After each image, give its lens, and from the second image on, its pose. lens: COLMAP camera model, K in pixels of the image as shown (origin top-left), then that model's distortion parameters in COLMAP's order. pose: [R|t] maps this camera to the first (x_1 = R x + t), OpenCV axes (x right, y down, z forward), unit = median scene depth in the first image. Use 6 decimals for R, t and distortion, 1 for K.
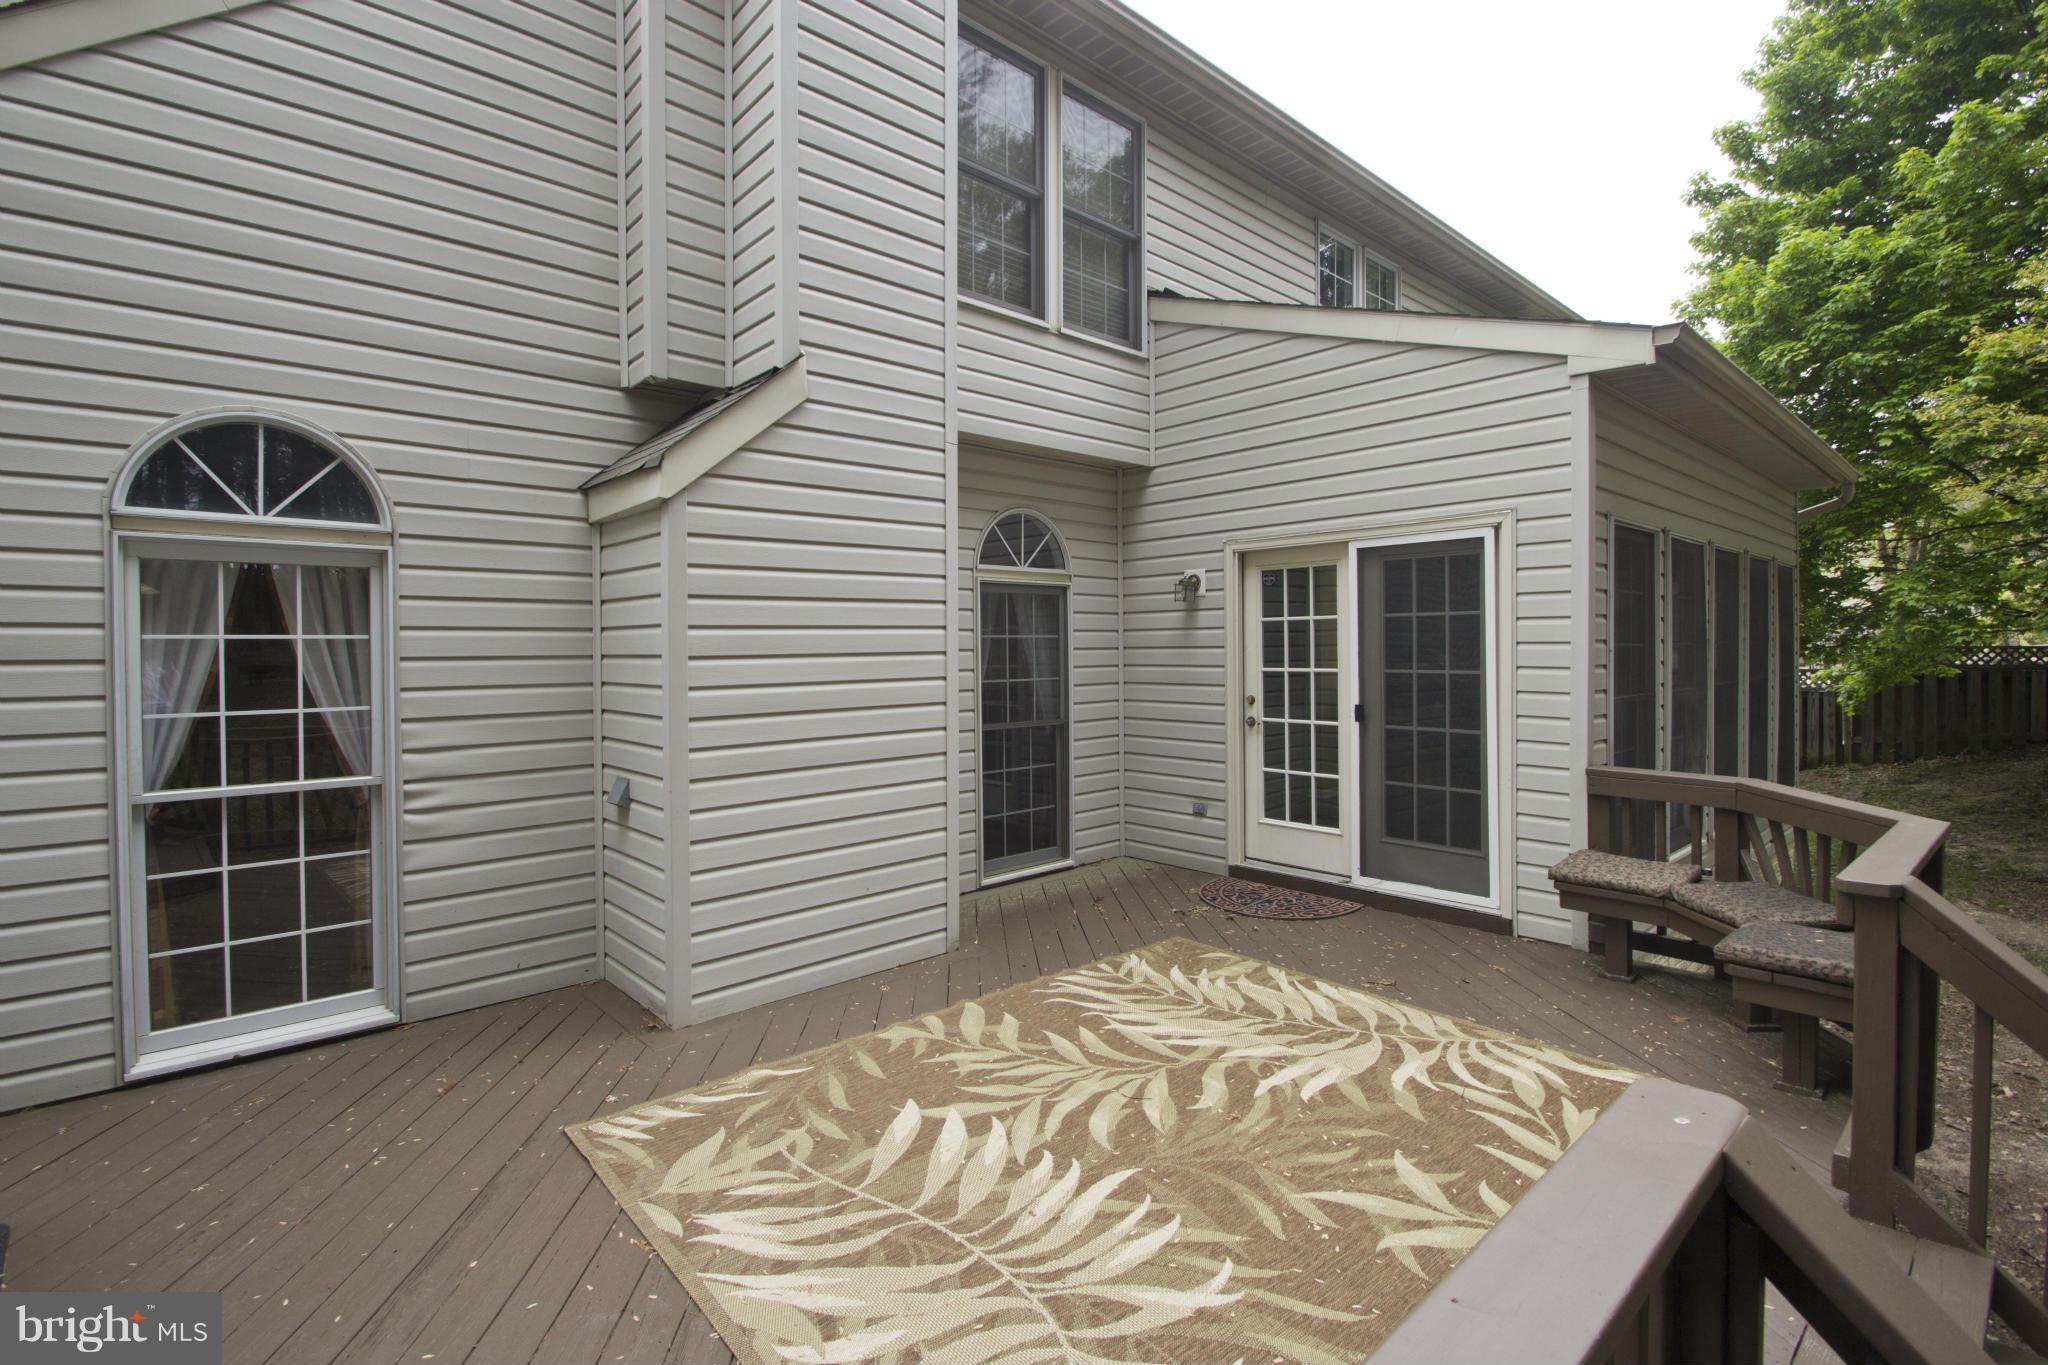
lens RADIAL K [[945.6, 0, 1023.1], [0, 945.6, 650.7], [0, 0, 1]] dist [-0.004185, -0.000474]
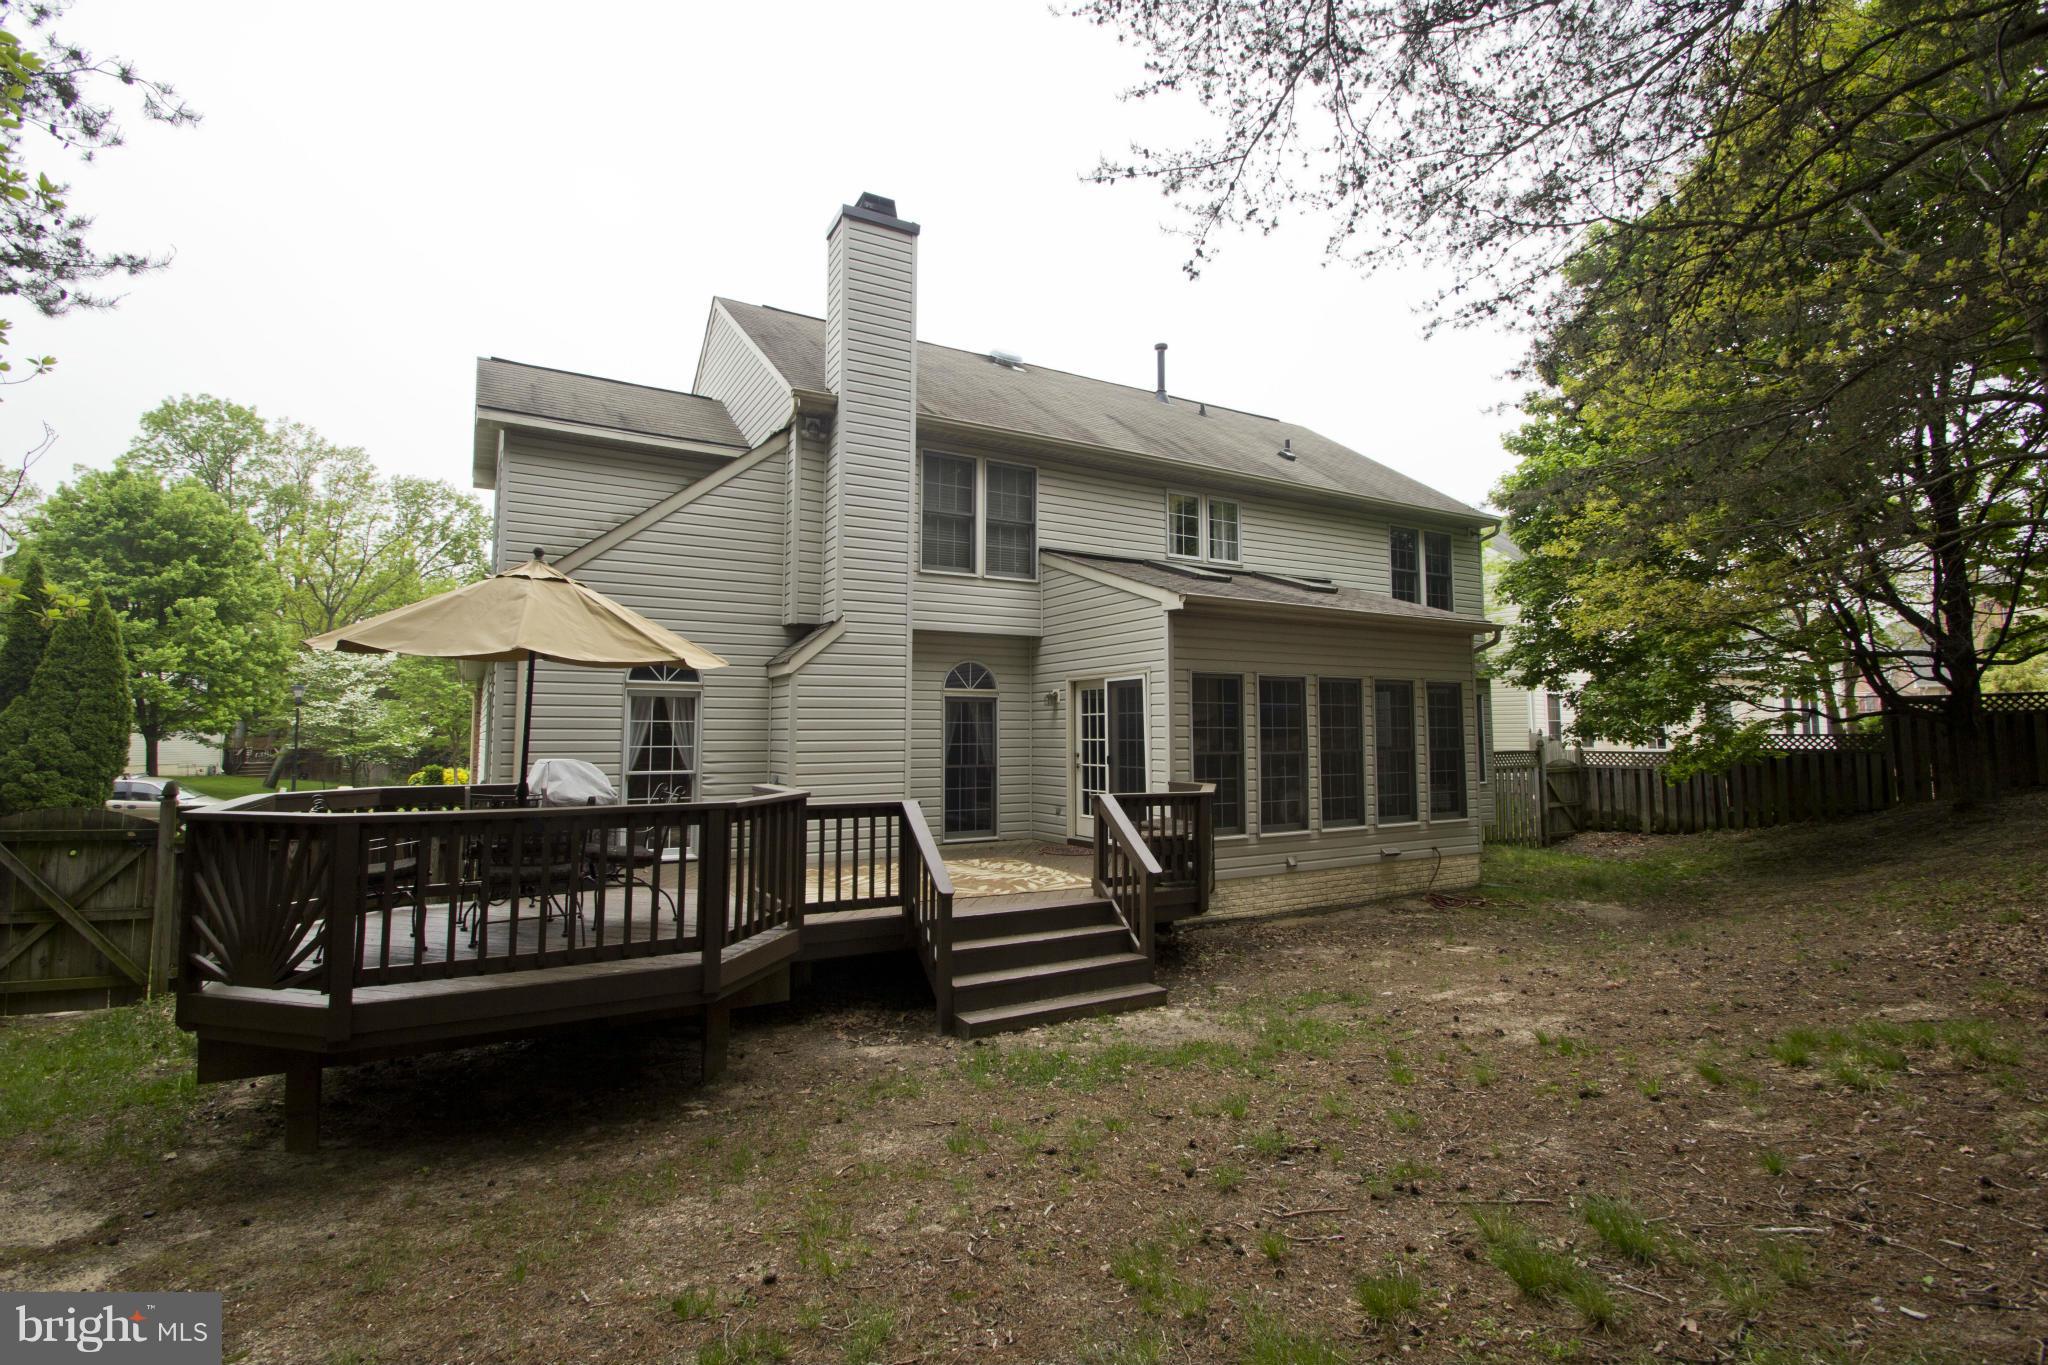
lens RADIAL K [[945.6, 0, 1022.0], [0, 945.6, 670.6], [0, 0, 1]] dist [-0.004185, -0.000474]
pose [[0.978385, -0.007678, -0.206647, 0.609948], [-0.007470, 0.997346, -0.072427, 0.022404], [0.206655, 0.072405, 0.975731, -1.117443]]
